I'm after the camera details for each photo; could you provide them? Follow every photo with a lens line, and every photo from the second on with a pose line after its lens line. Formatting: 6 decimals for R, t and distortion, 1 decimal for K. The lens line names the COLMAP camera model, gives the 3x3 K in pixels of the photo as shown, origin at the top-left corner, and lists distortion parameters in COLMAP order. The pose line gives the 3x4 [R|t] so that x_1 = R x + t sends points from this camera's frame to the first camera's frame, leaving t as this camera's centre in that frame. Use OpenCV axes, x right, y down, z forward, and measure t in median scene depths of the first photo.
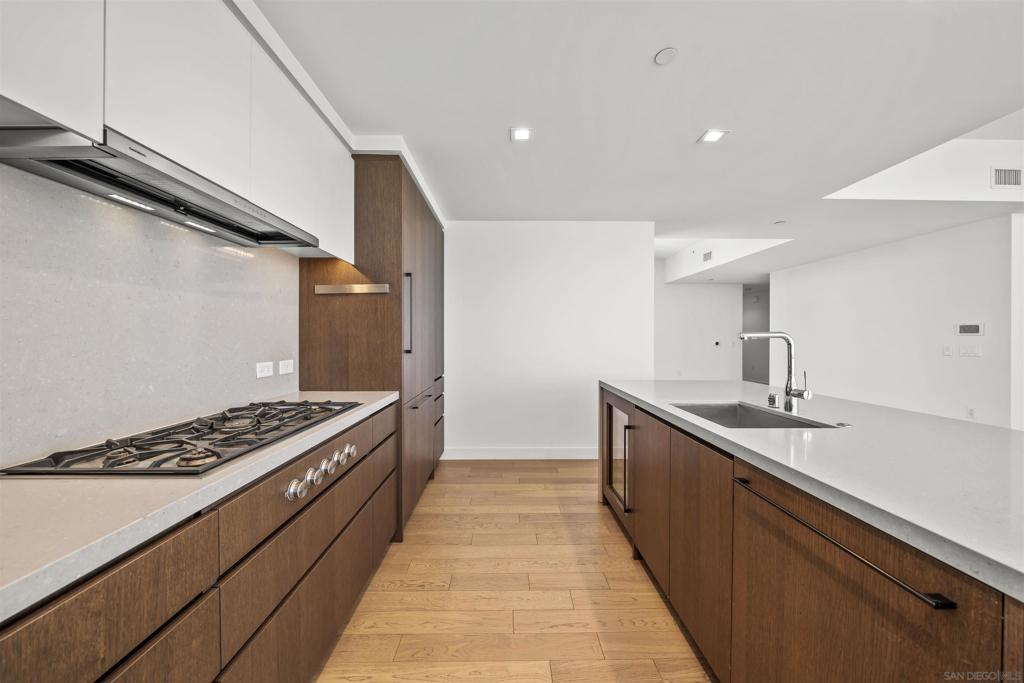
lens RADIAL K [[348.4, 0, 512.0], [0, 348.4, 340.7], [0, 0, 1]] dist [-0.006227, -0.000042]
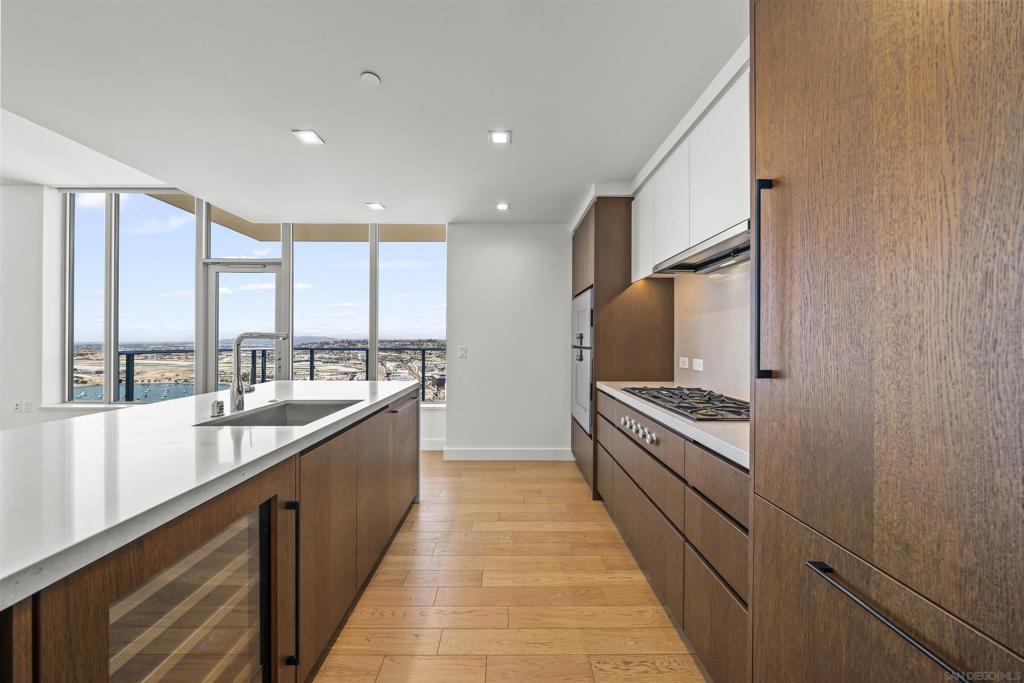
lens RADIAL K [[348.4, 0, 508.8], [0, 348.4, 337.5], [0, 0, 1]] dist [-0.006227, -0.000042]
pose [[-0.999916, -0.001725, 0.012820, -0.007382], [-0.001738, 0.999998, -0.000962, -0.008760], [-0.012819, -0.000984, -0.999917, 1.562708]]
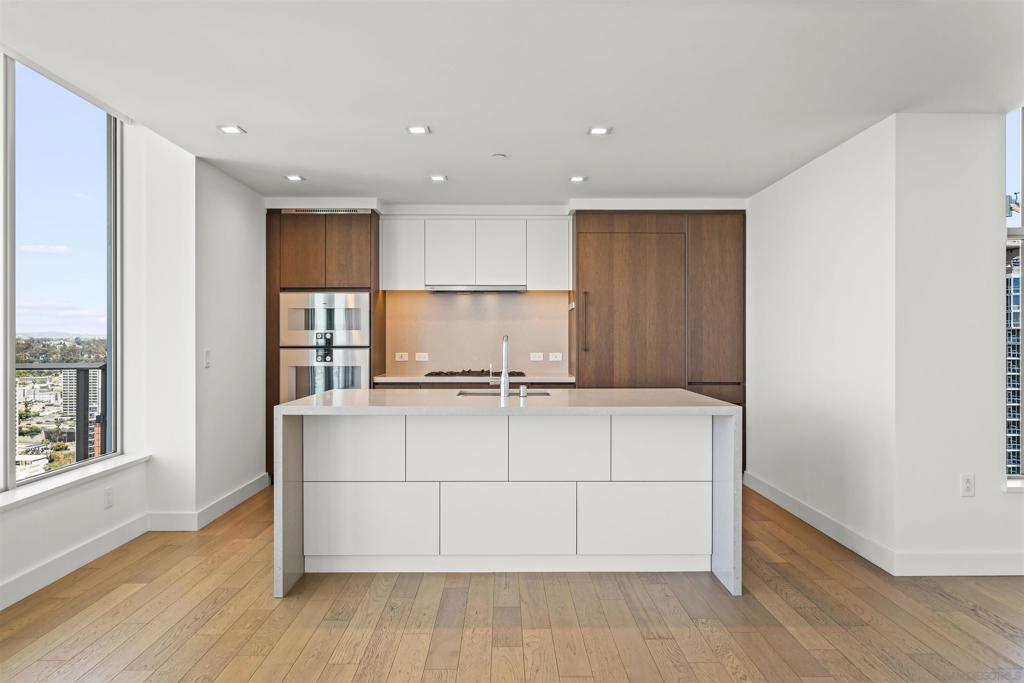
lens RADIAL K [[688.2, 0, 517.2], [0, 688.2, 333.1], [0, 0, 1]] dist [0.041499, 0.001166]
pose [[0.012587, -0.006453, -0.999900, 2.552673], [-0.005969, 0.999961, -0.006528, -0.008669], [0.999903, 0.006050, 0.012548, 0.845388]]
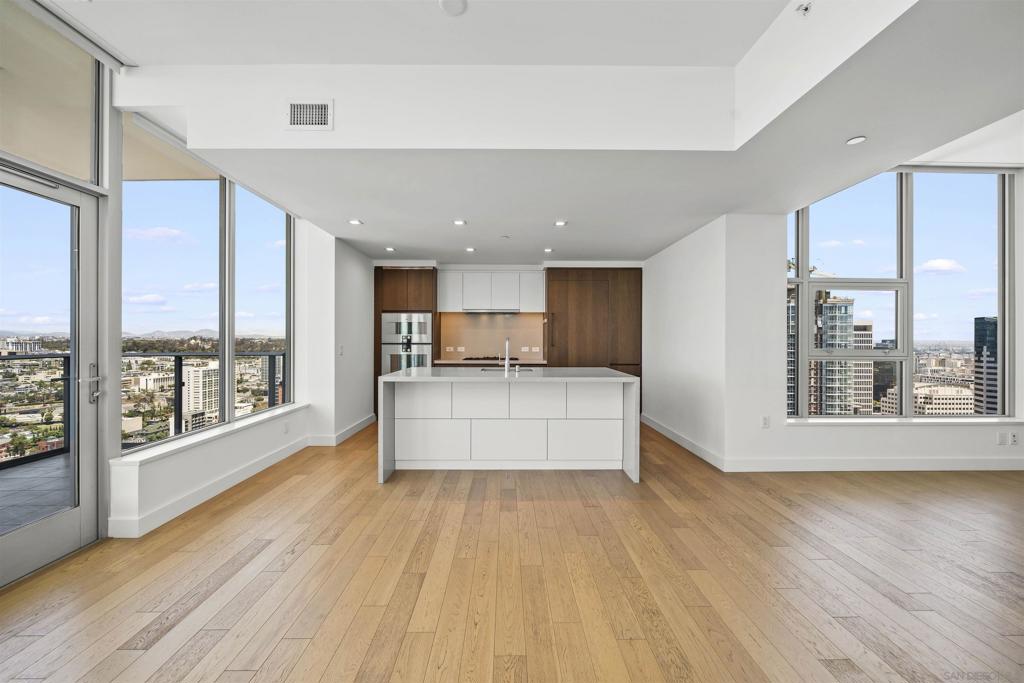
lens RADIAL K [[372.8, 0, 512.5], [0, 372.8, 338.9], [0, 0, 1]] dist [0.000212, 0.000004]
pose [[0.007022, 0.000731, -0.999975, 2.468686], [-0.008171, 0.999966, 0.000674, -0.008142], [0.999942, 0.008166, 0.007028, 0.848246]]
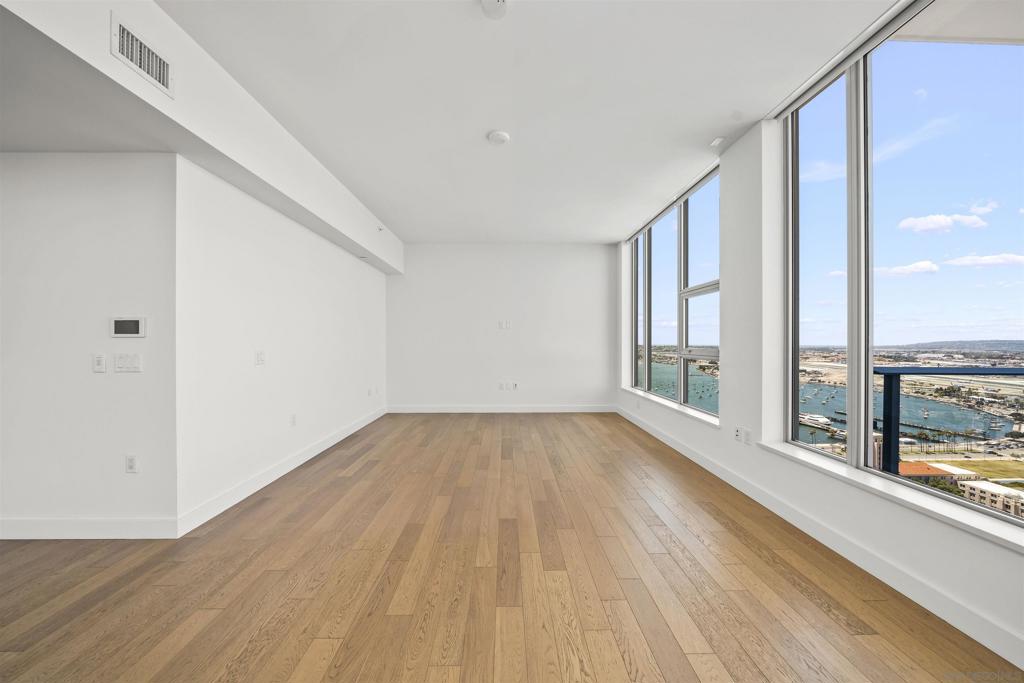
lens RADIAL K [[348.4, 0, 509.1], [0, 348.4, 341.8], [0, 0, 1]] dist [-0.006227, -0.000042]
pose [[0.000075, 0.000775, 1.000000, 1.335085], [0.003918, 0.999992, -0.000776, -0.008106], [-0.999992, 0.003918, 0.000072, 0.611498]]
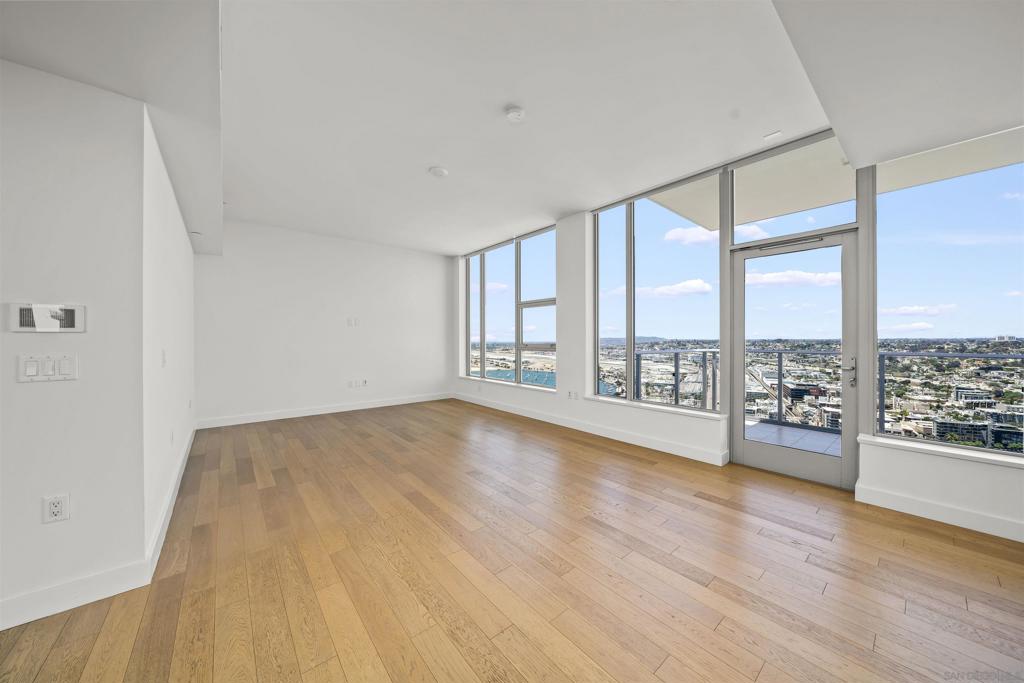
lens RADIAL K [[348.4, 0, 508.0], [0, 348.4, 337.9], [0, 0, 1]] dist [-0.006227, -0.000042]
pose [[-0.624512, 0.004820, 0.781000, 1.172176], [0.005456, 0.999983, -0.001808, -0.007840], [-0.780996, 0.003132, -0.624528, 1.521731]]
